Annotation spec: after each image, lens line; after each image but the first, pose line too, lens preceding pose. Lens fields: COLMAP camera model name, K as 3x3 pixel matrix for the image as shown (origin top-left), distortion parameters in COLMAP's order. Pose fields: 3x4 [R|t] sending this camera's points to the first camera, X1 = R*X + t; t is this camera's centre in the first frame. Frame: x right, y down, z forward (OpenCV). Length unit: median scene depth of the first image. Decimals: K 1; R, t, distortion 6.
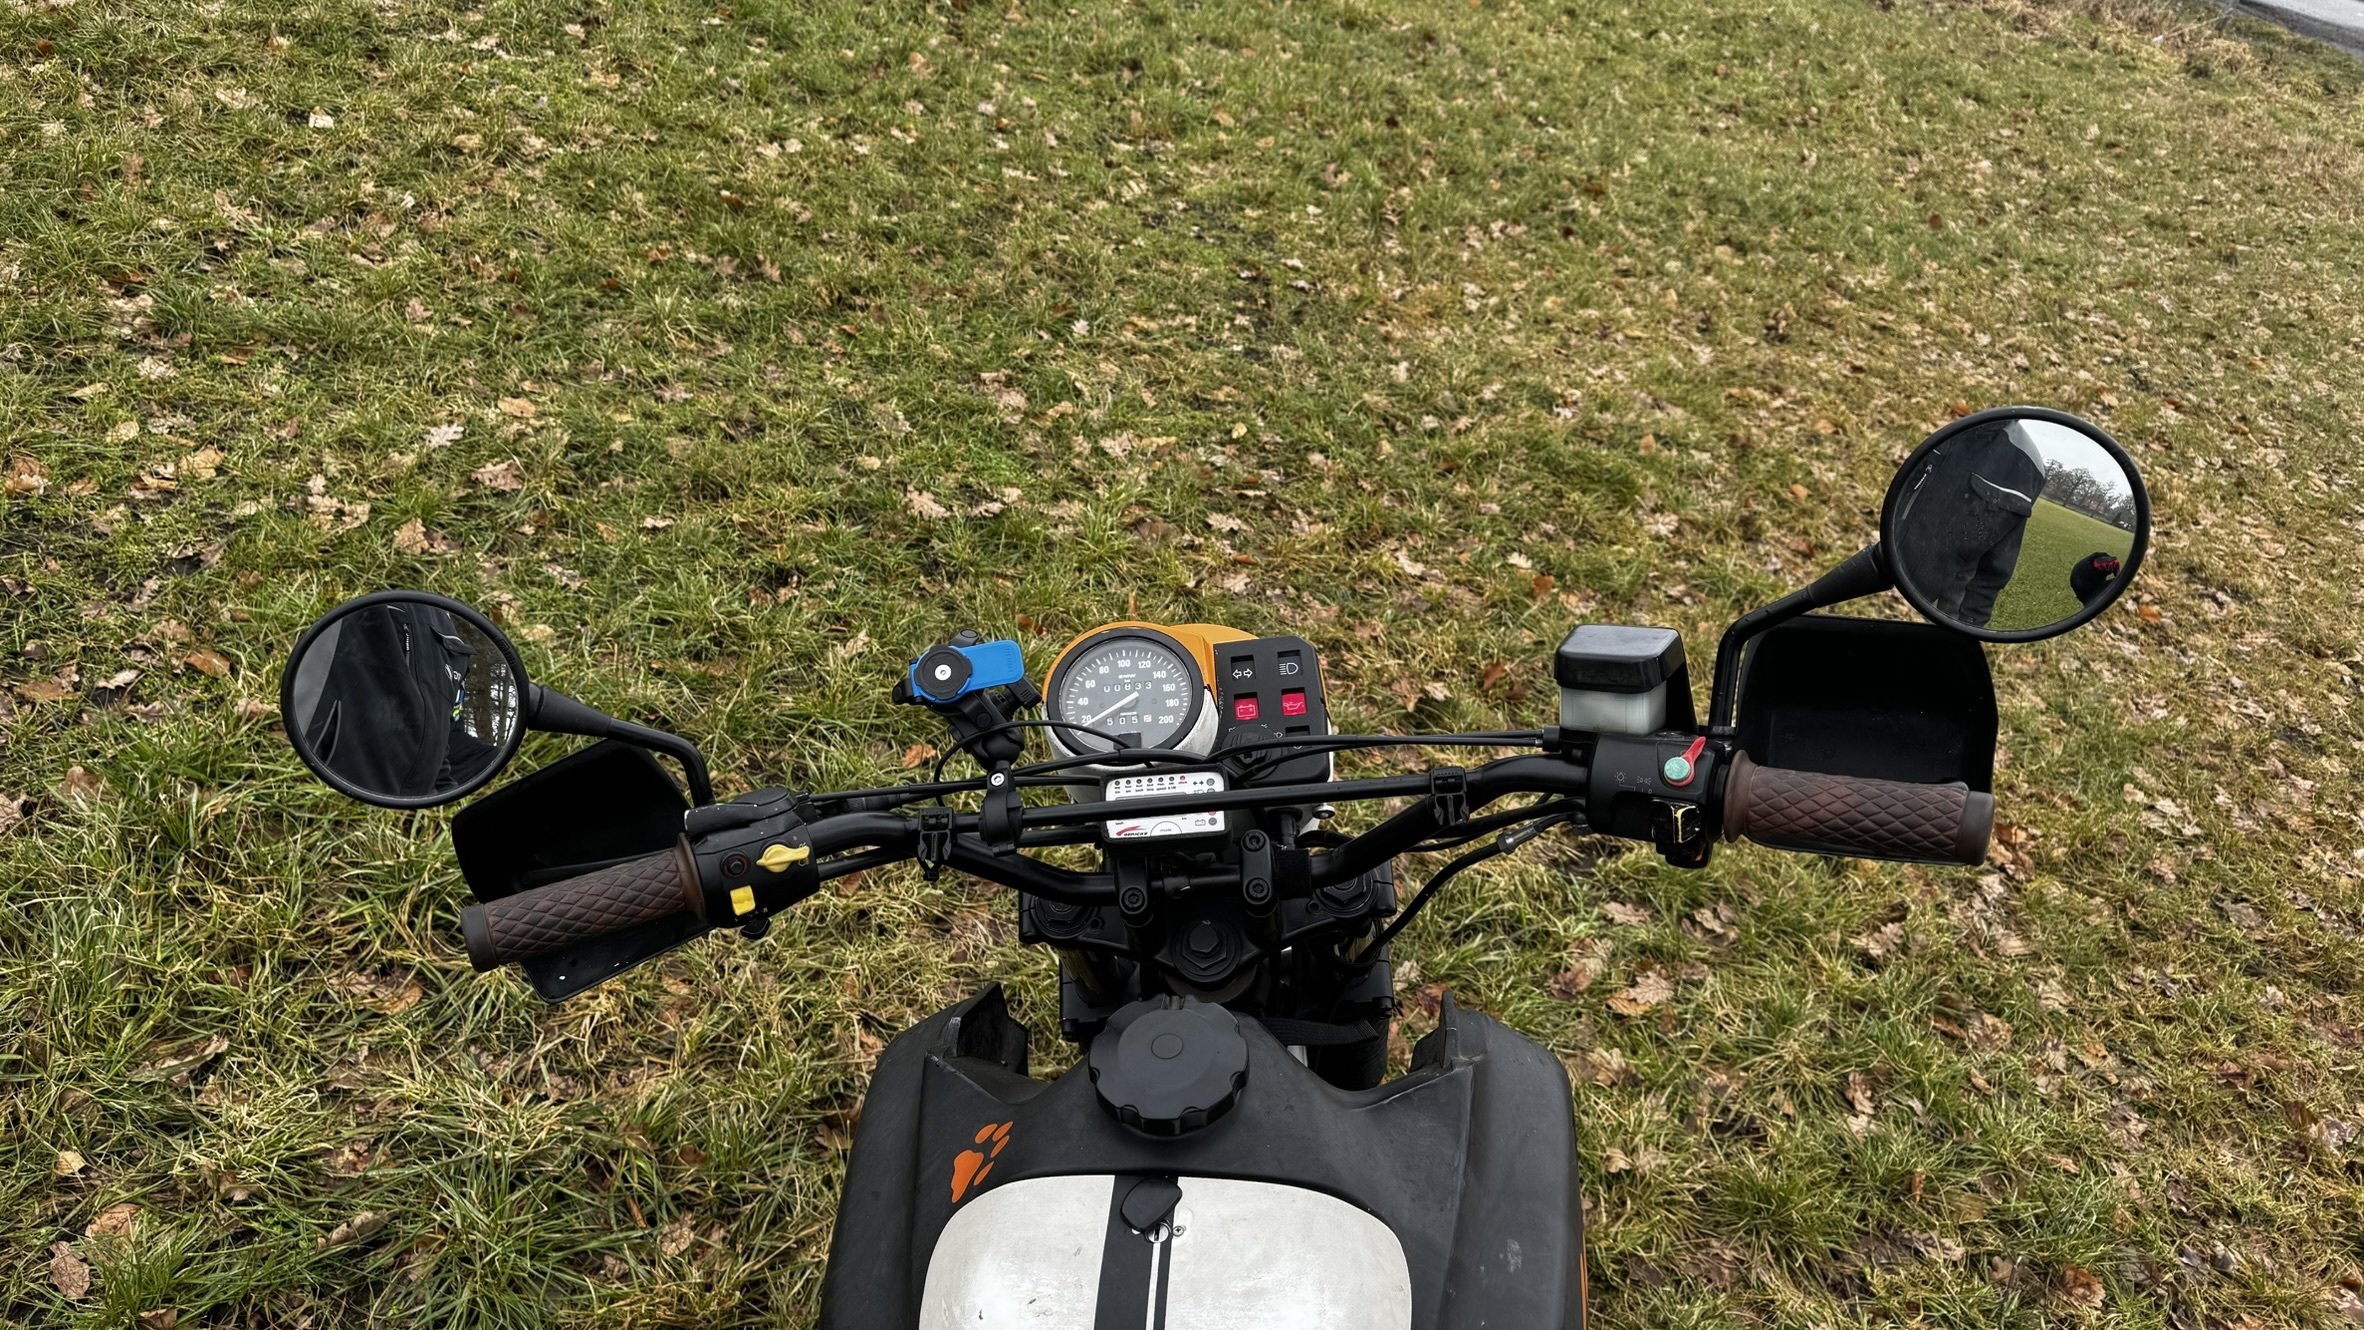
lens RADIAL K [[1673.8, 0, 1182.0], [0, 1673.8, 665.0], [0, 0, 1]] dist [0.126132, -0.165313]
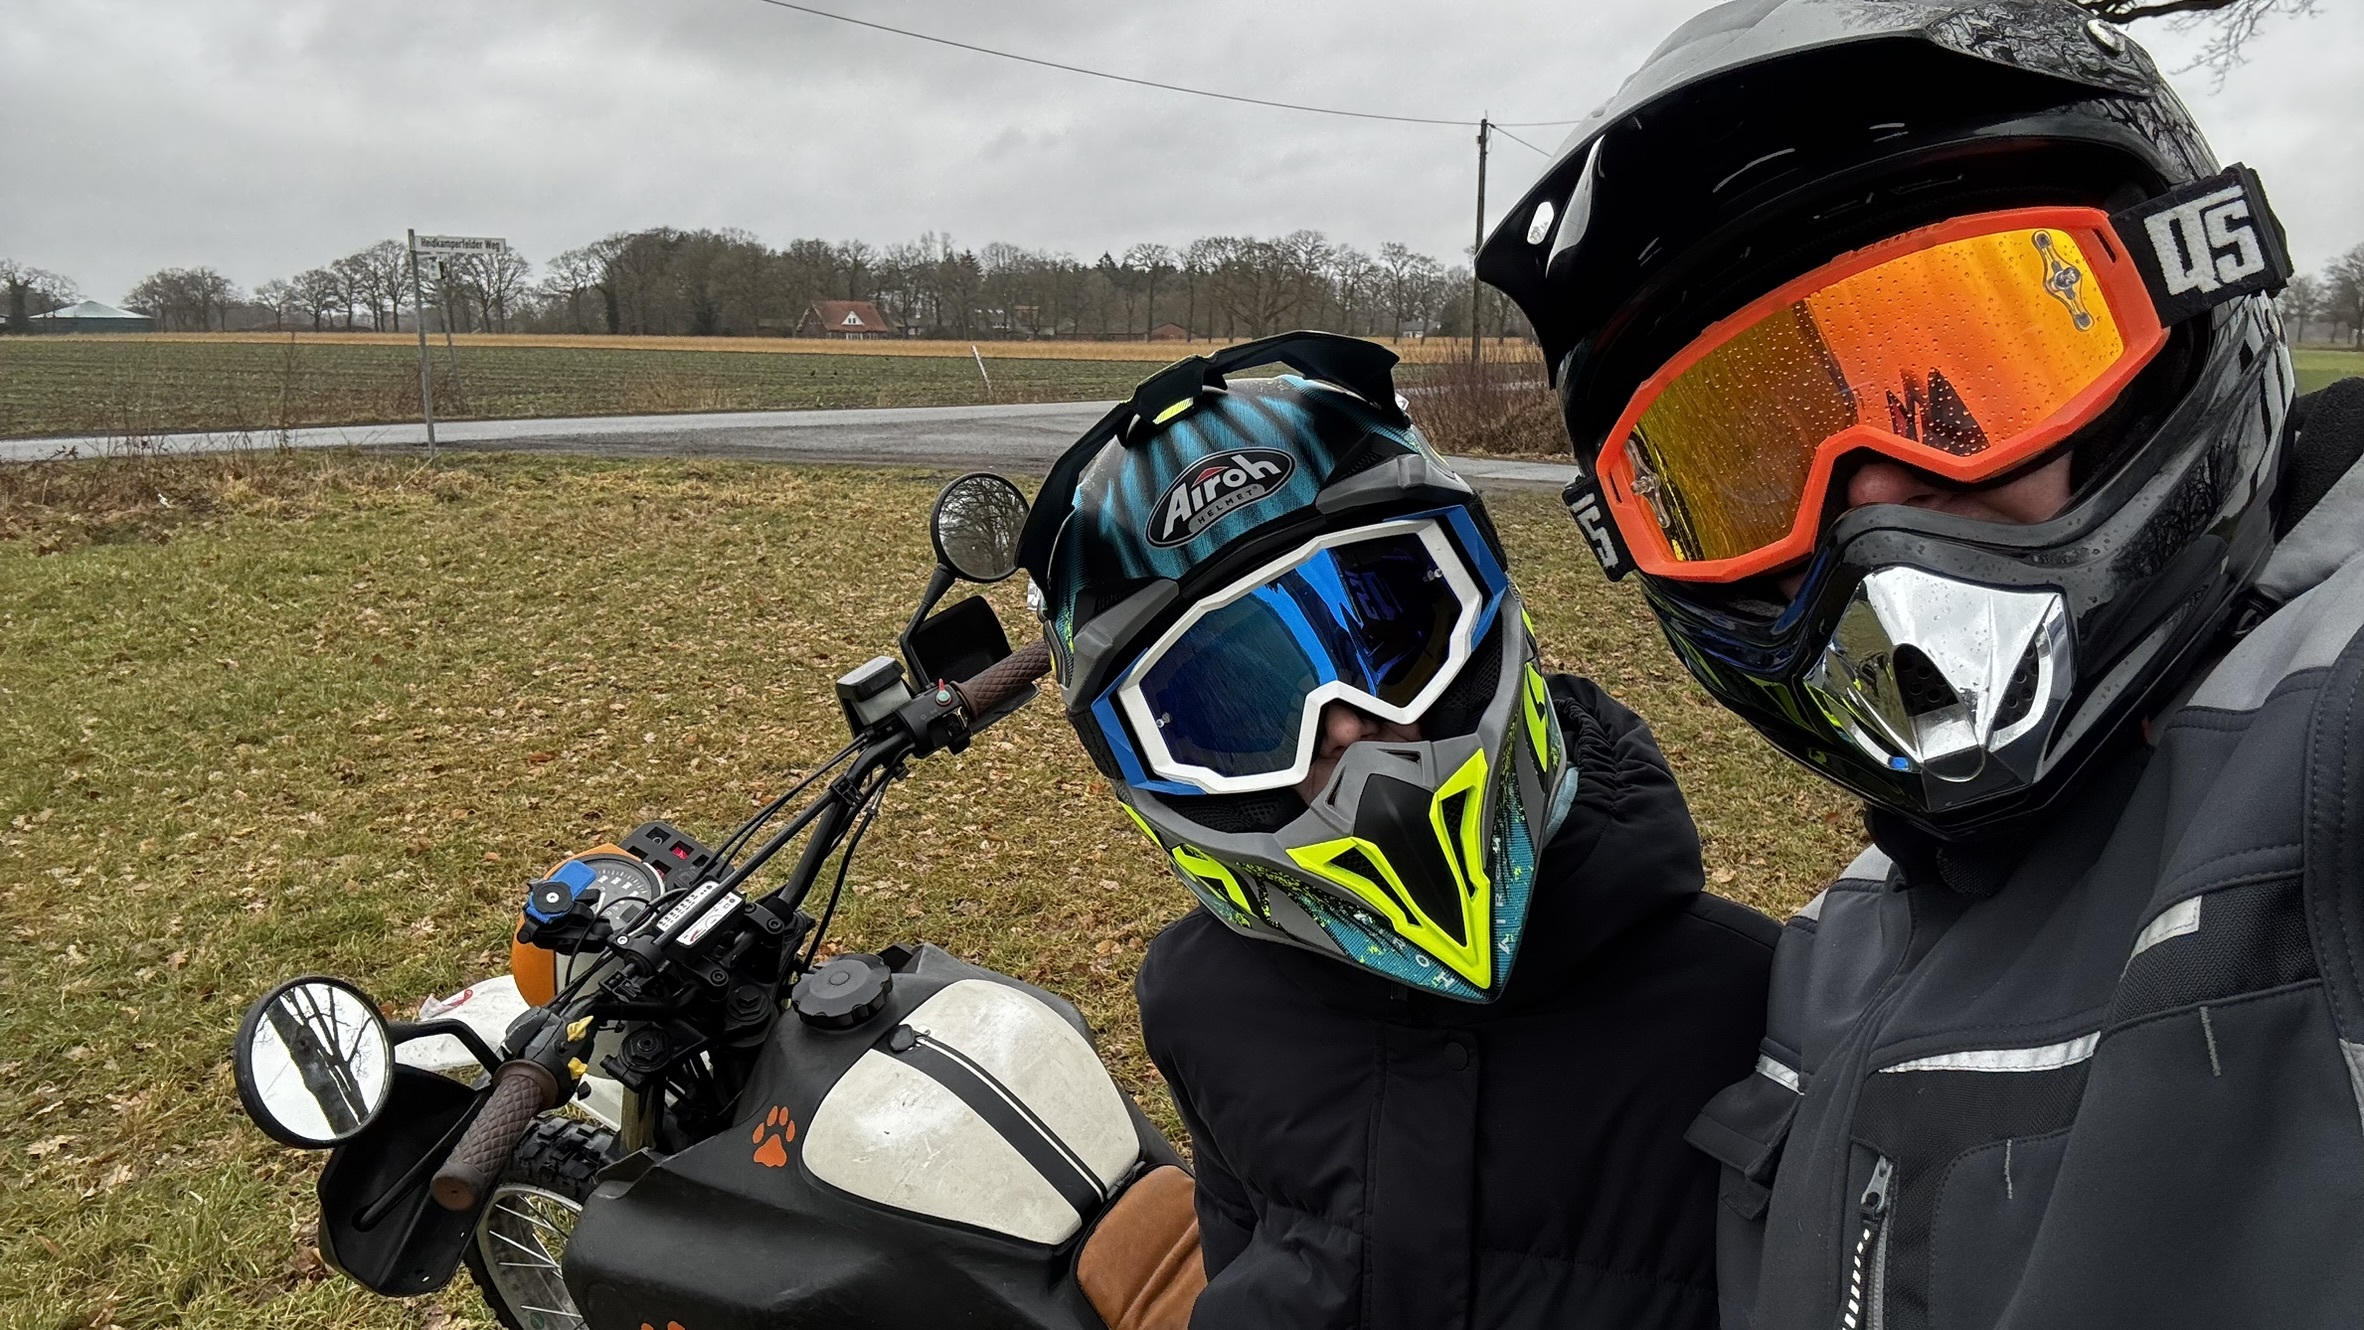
lens RADIAL K [[1605.0, 0, 1182.0], [0, 1605.0, 665.0], [0, 0, 1]] dist [0.122040, -0.179295]
pose [[0.511397, -0.399128, 0.761032, -0.181011], [0.580124, 0.813692, 0.036914, 0.022360], [-0.633979, 0.422615, 0.647663, -0.072684]]
